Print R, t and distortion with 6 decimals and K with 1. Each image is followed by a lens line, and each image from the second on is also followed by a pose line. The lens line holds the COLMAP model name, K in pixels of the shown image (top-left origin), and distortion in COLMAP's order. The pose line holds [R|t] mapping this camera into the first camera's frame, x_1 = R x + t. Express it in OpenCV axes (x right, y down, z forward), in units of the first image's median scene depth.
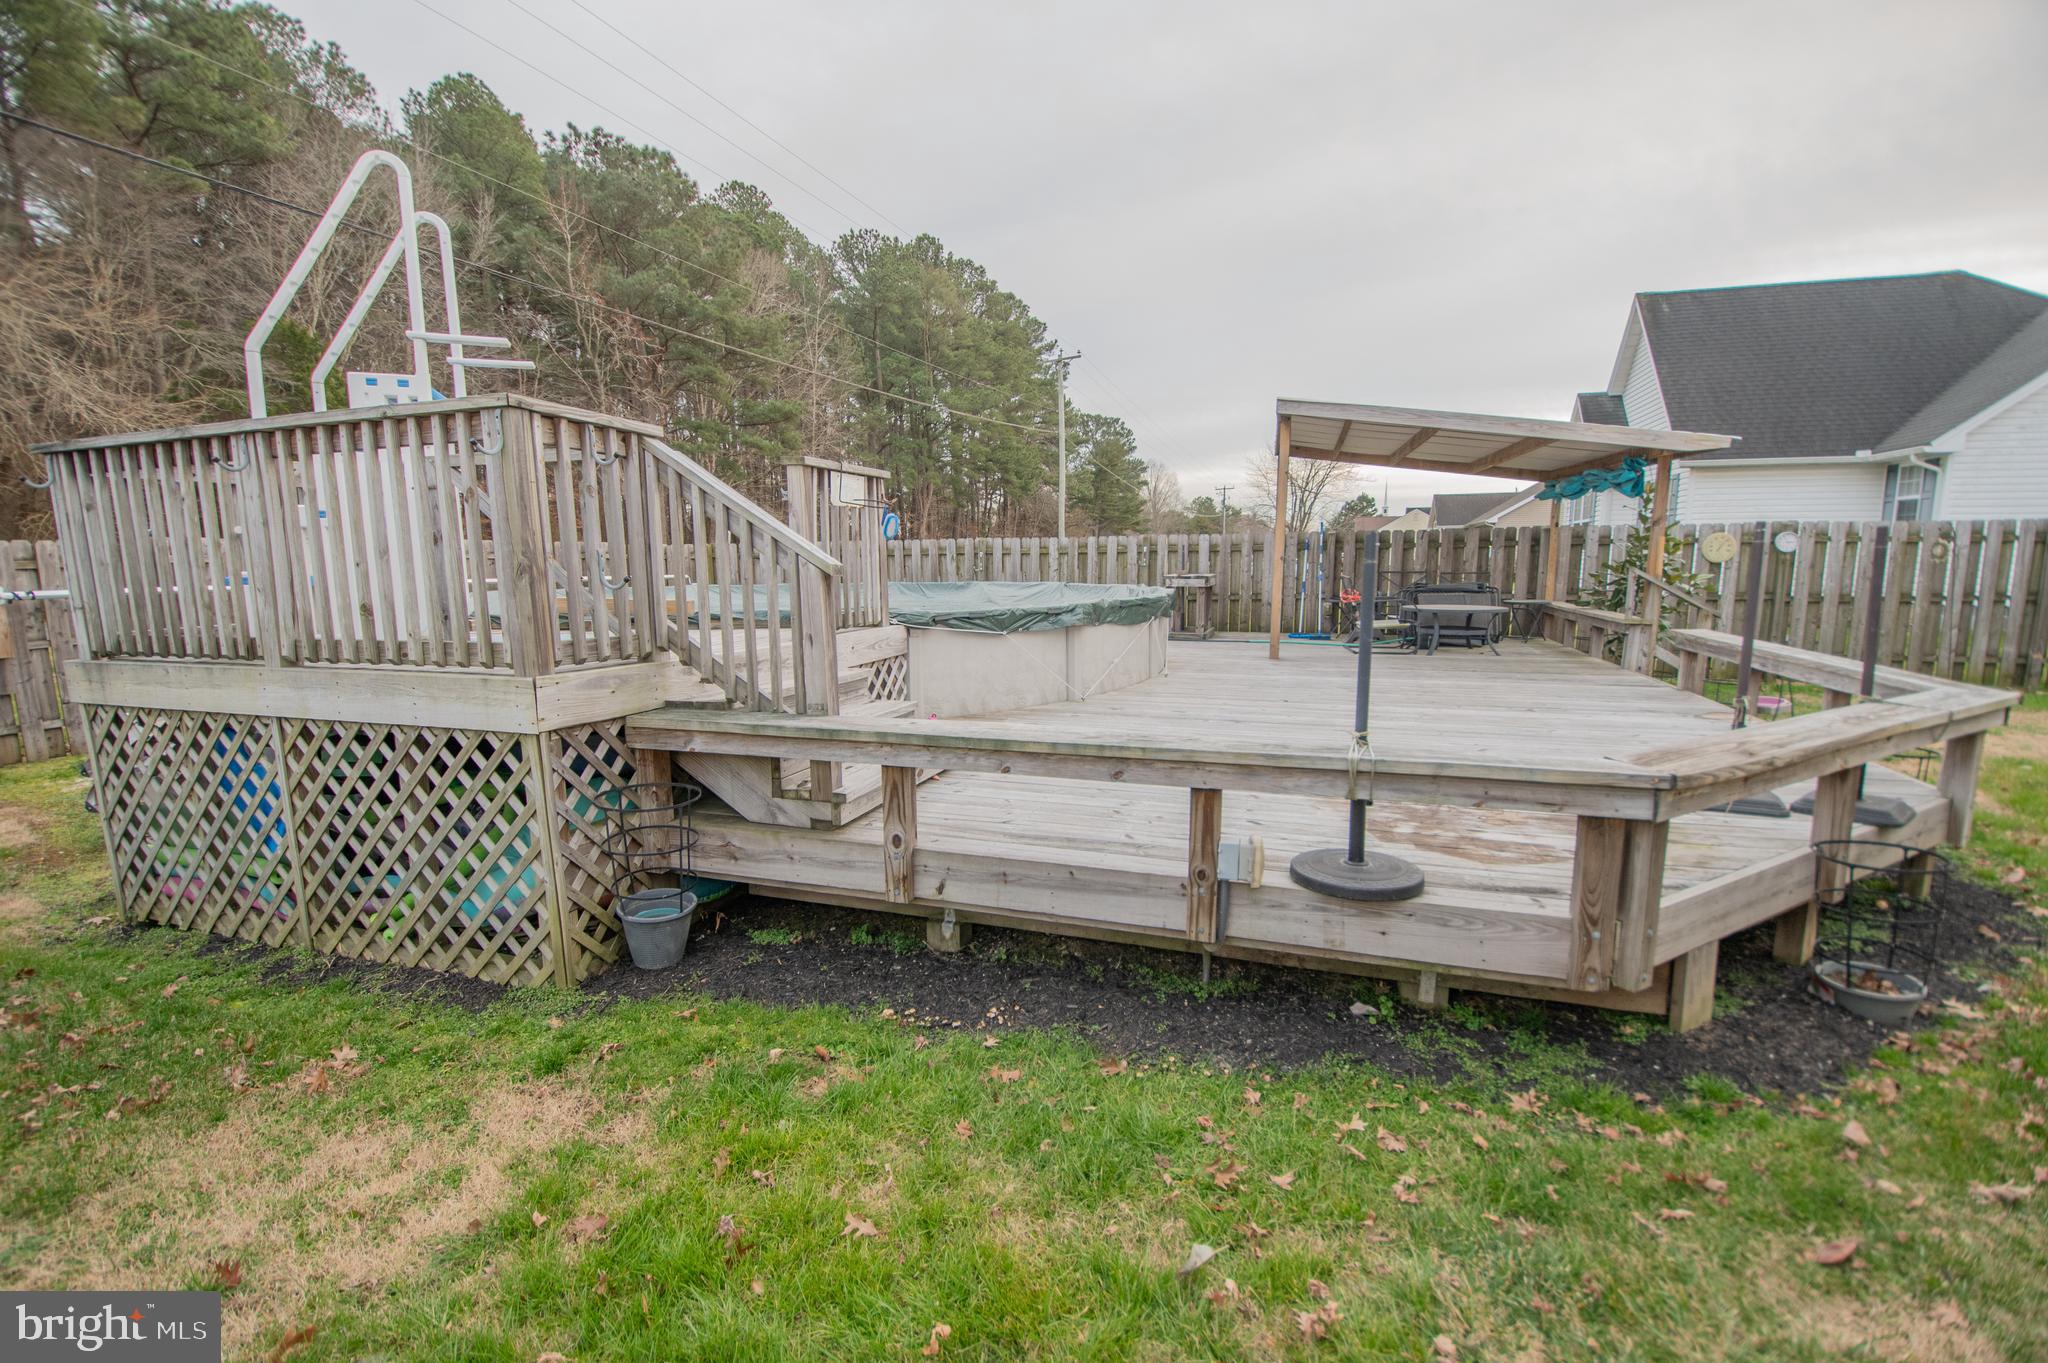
lens RADIAL K [[888.0, 0, 1012.7], [0, 888.0, 680.6], [0, 0, 1]] dist [-0.012365, -0.001941]
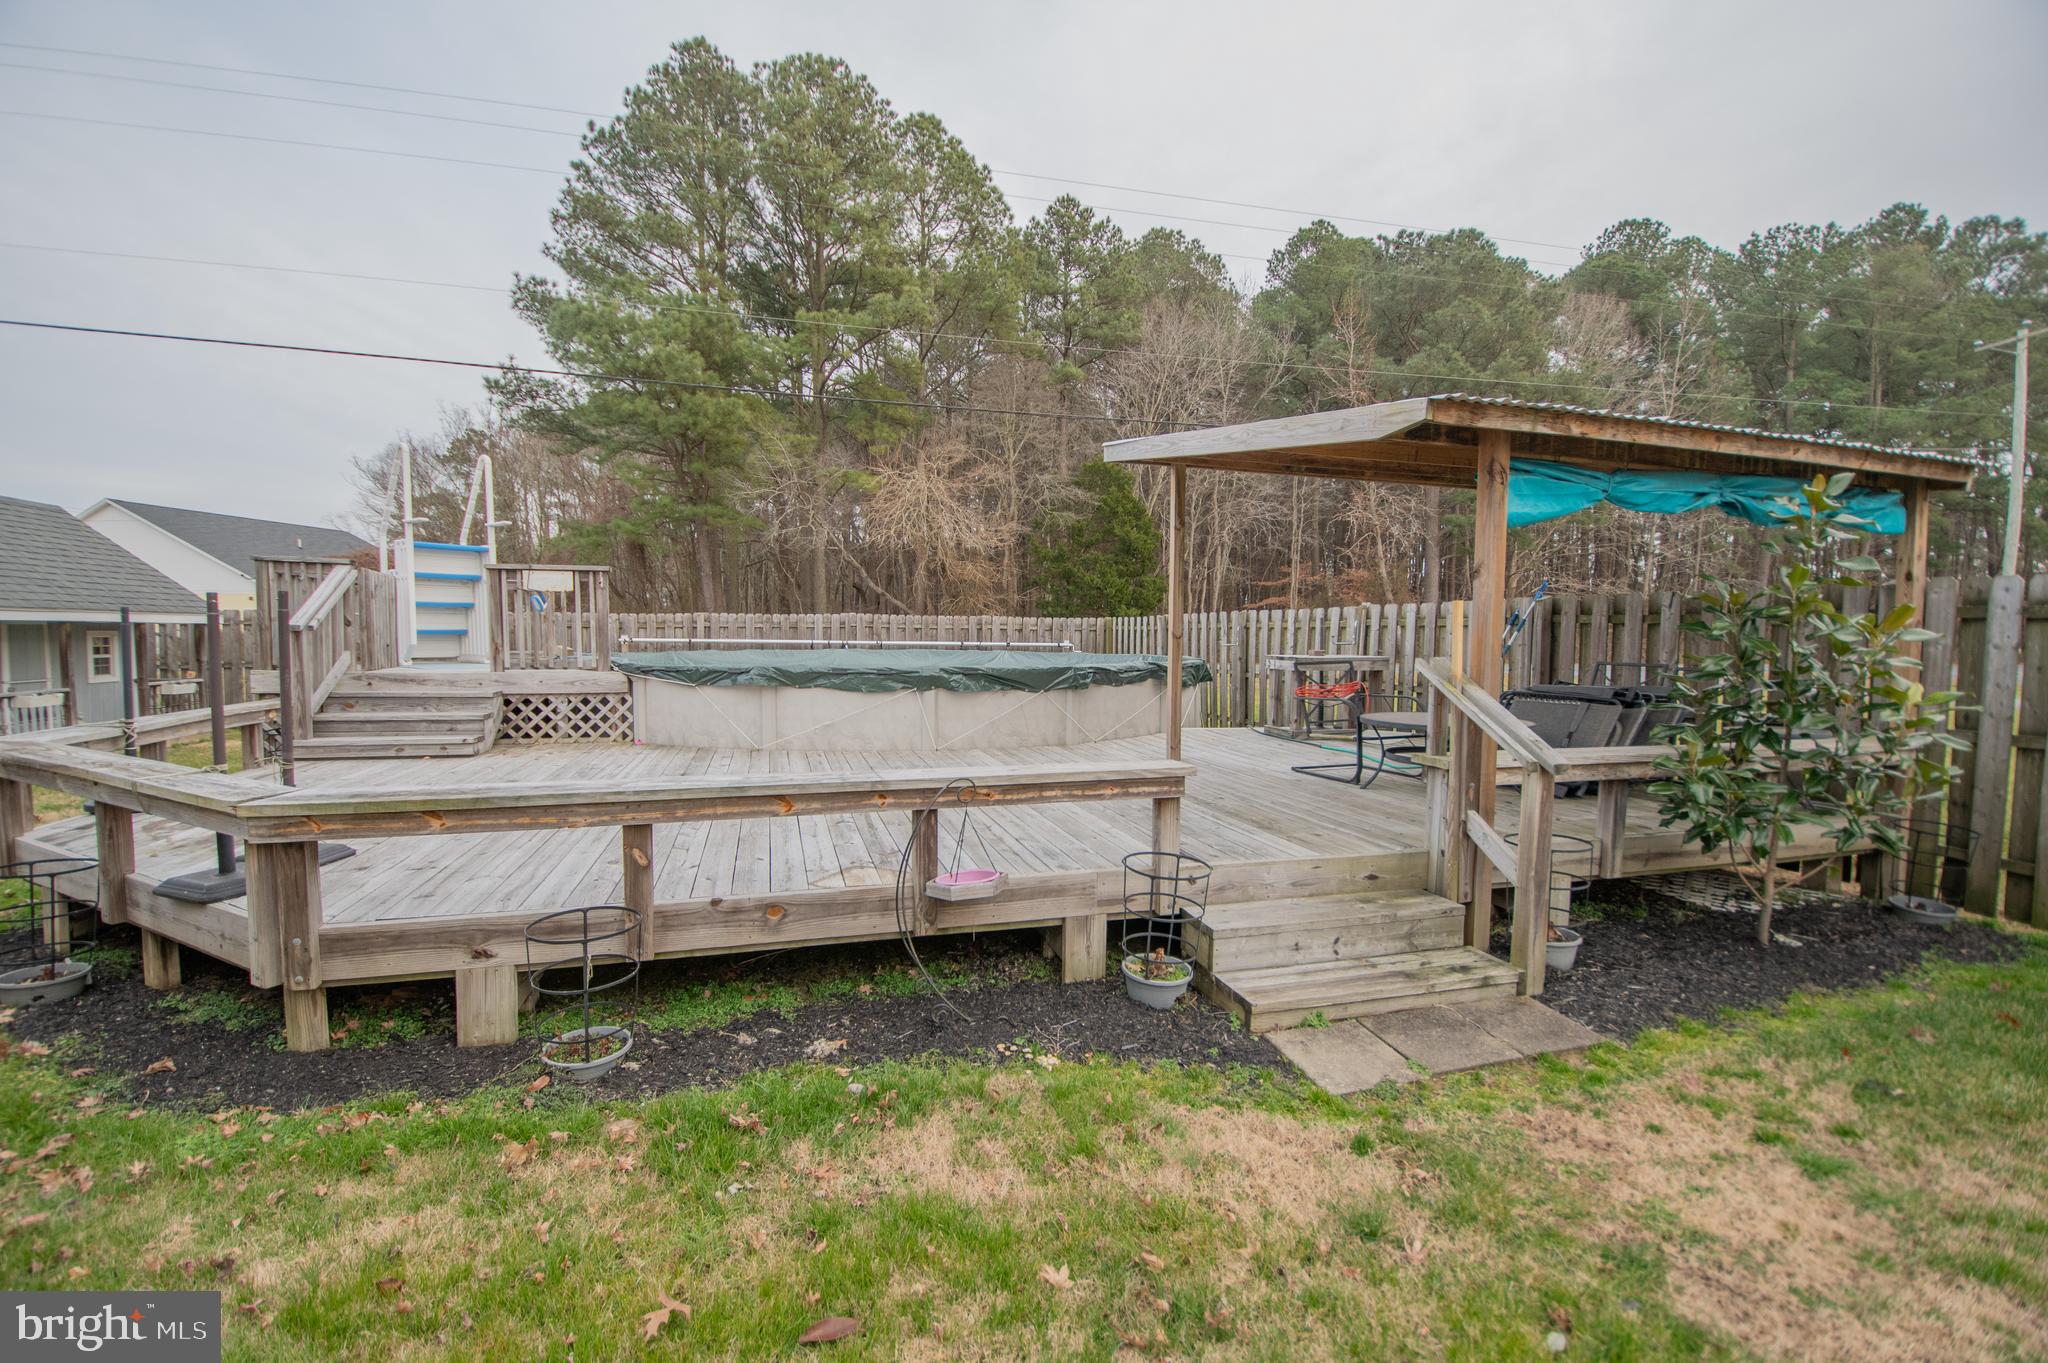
lens RADIAL K [[888.0, 0, 1023.1], [0, 888.0, 686.9], [0, 0, 1]] dist [-0.012365, -0.001941]
pose [[0.560007, 0.069500, -0.825568, 0.172113], [-0.135280, 0.990772, -0.008356, -0.013635], [0.817369, 0.116362, 0.564241, 0.087363]]
